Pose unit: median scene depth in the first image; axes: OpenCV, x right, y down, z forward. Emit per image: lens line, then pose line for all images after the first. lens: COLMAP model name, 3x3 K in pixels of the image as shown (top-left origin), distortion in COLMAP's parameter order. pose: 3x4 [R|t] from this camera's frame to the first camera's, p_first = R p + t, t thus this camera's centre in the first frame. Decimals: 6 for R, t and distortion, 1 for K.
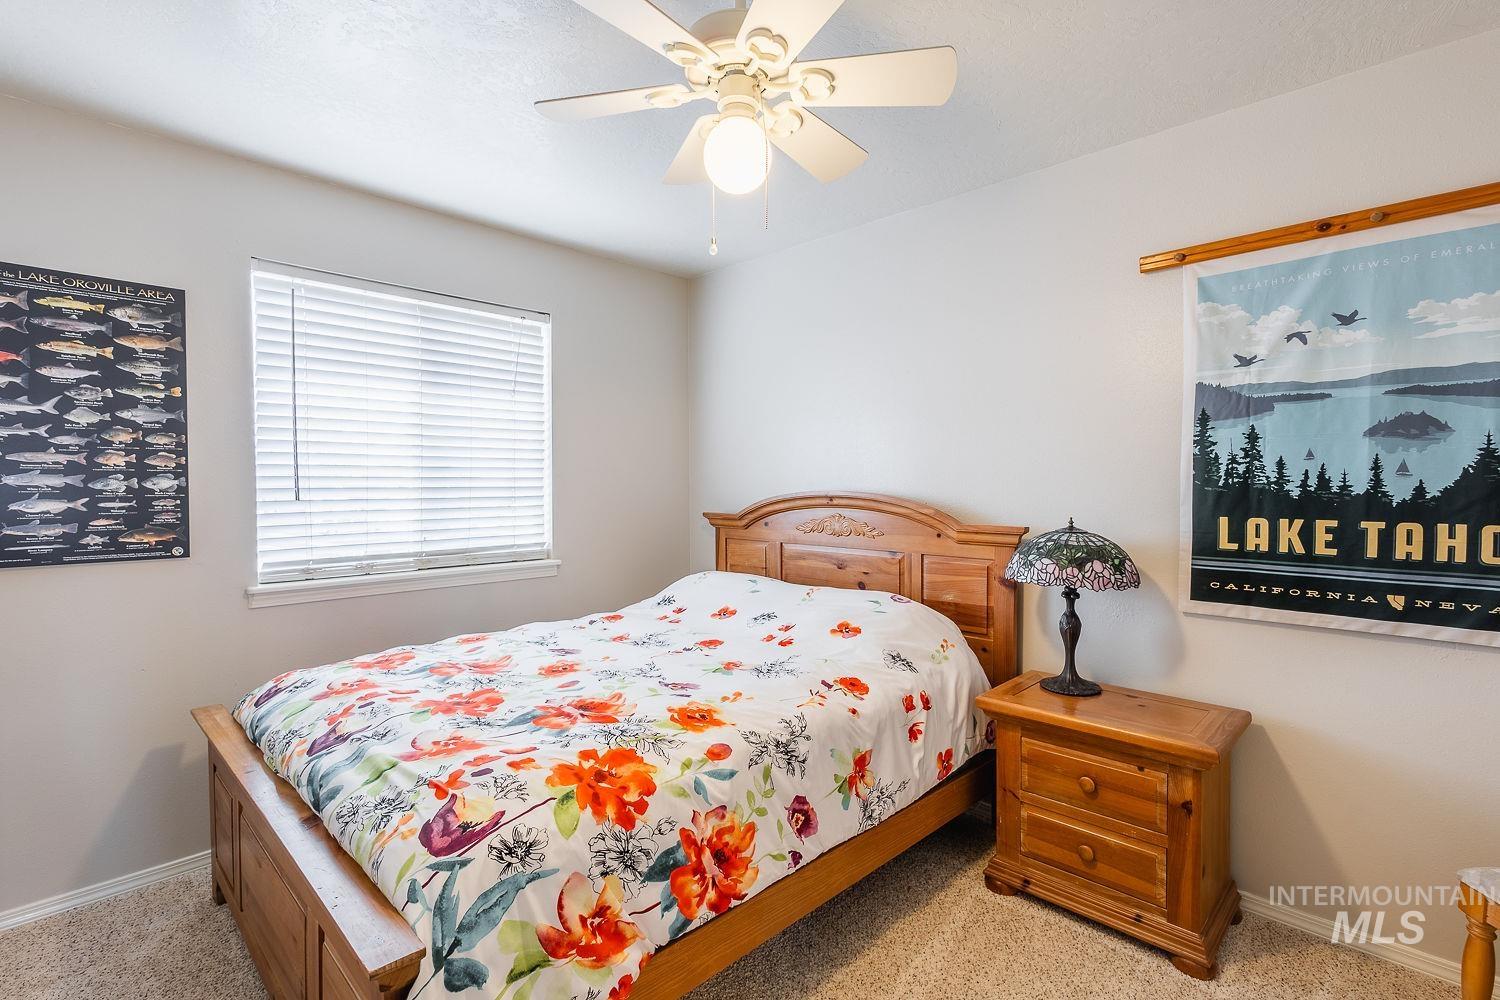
lens RADIAL K [[700.5, 0, 750.0], [0, 700.5, 500.0], [0, 0, 1]] dist [0.005973, -0.000424]
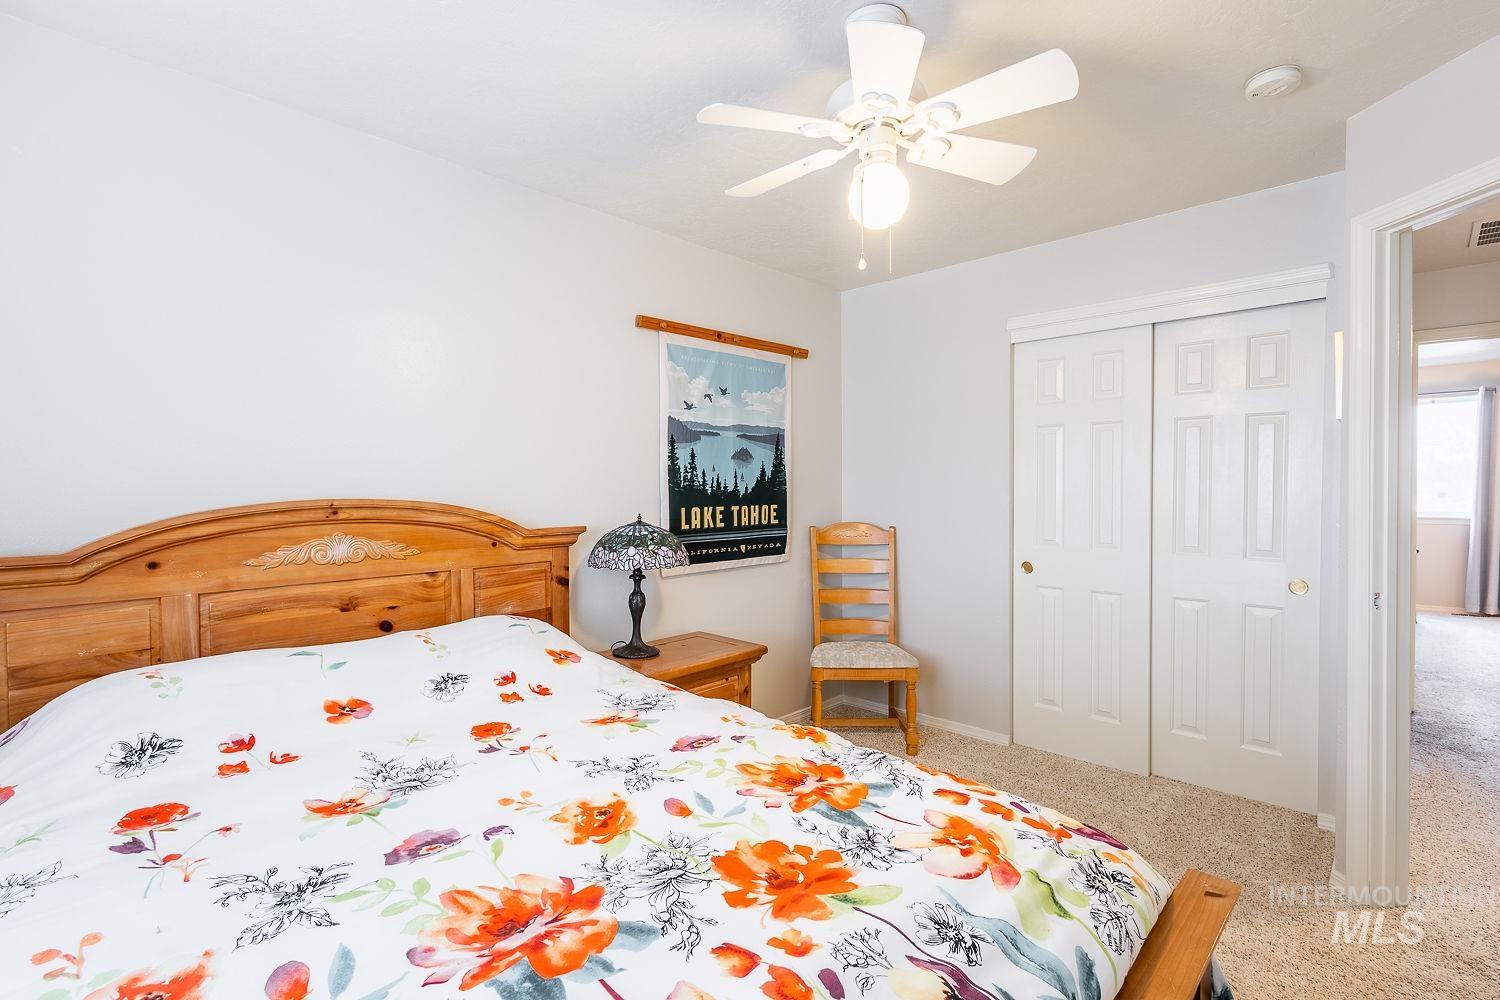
lens RADIAL K [[700.5, 0, 750.0], [0, 700.5, 500.0], [0, 0, 1]] dist [0.005973, -0.000424]
pose [[-0.018290, -0.020200, 0.999629, -0.838007], [0.032102, 0.999269, 0.020781, -0.019608], [-0.999317, 0.032470, -0.017628, 0.897192]]
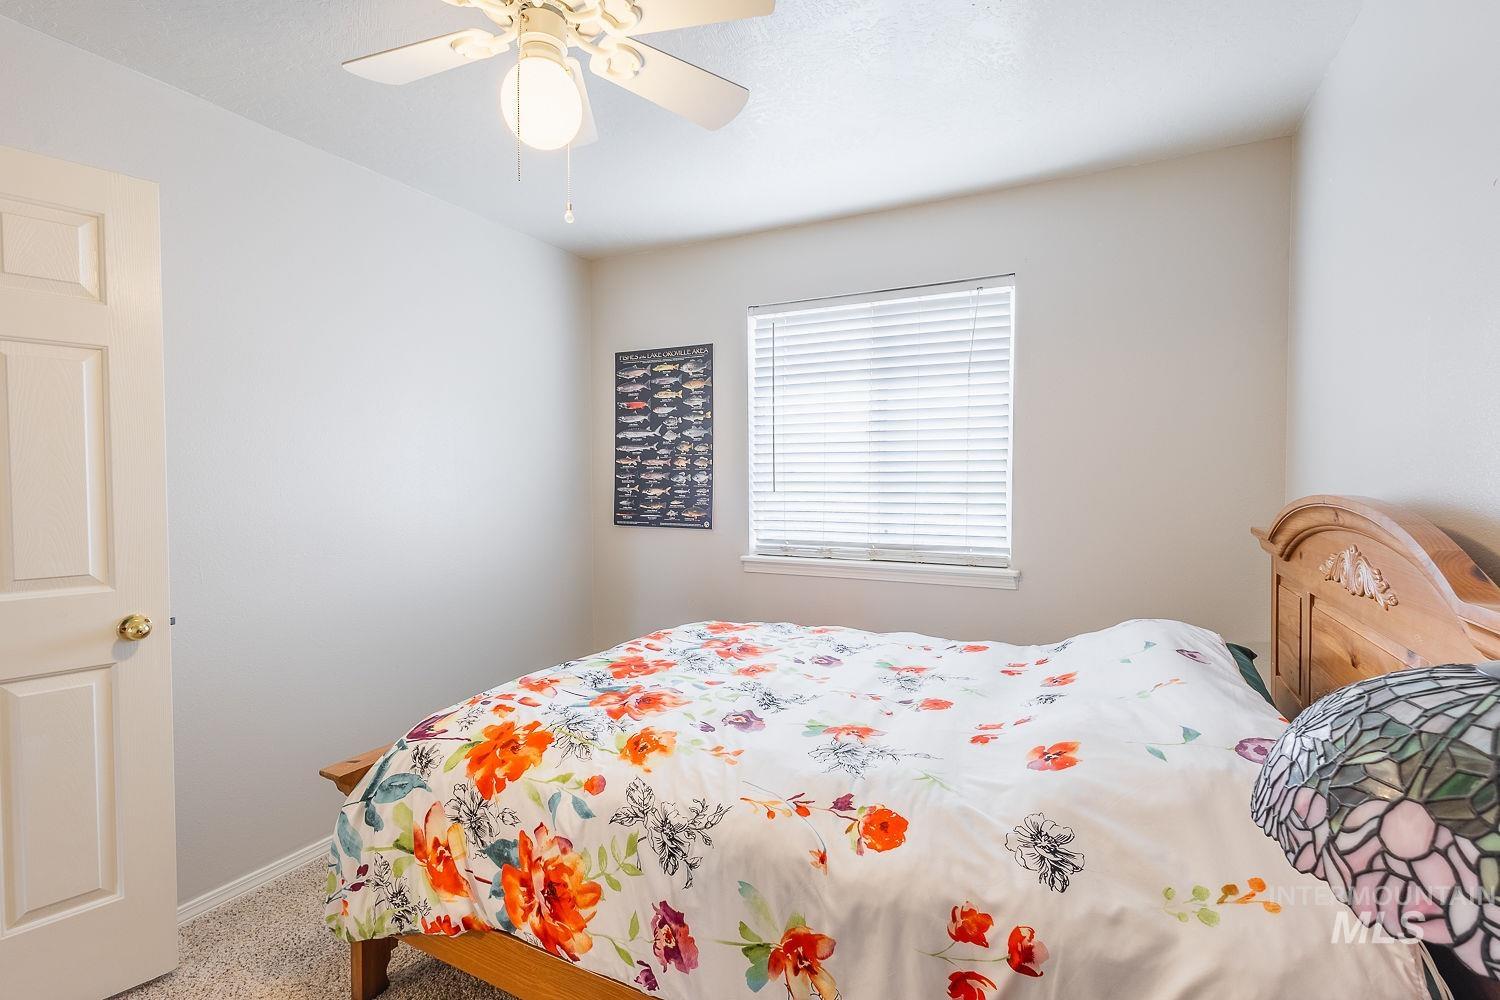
lens RADIAL K [[700.5, 0, 750.0], [0, 700.5, 500.0], [0, 0, 1]] dist [0.005973, -0.000424]
pose [[0.301284, 0.031548, -0.953013, 0.655841], [-0.023034, 0.999402, 0.025802, -0.019220], [0.953256, 0.014179, 0.301830, 0.713407]]
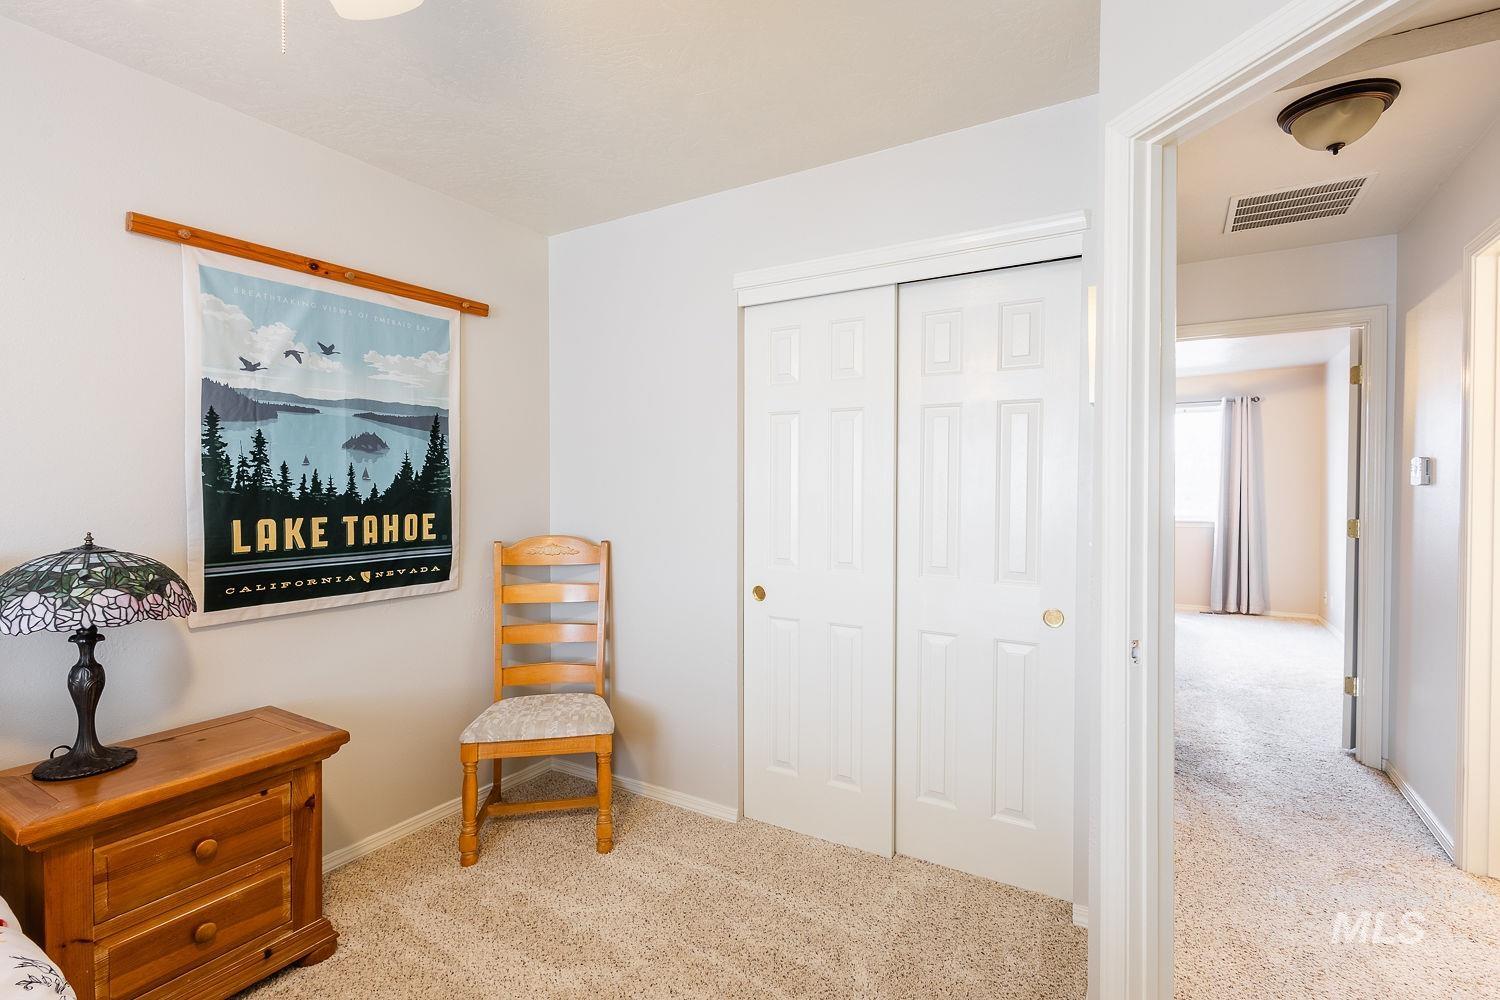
lens RADIAL K [[703.0, 0, 750.0], [0, 703.0, 500.0], [0, 0, 1]] dist [0.009429, 0.000354]
pose [[-0.237336, -0.018456, 0.971252, -0.463604], [0.025204, 0.999366, 0.025149, -0.011161], [-0.971101, 0.030448, -0.236720, 0.544018]]
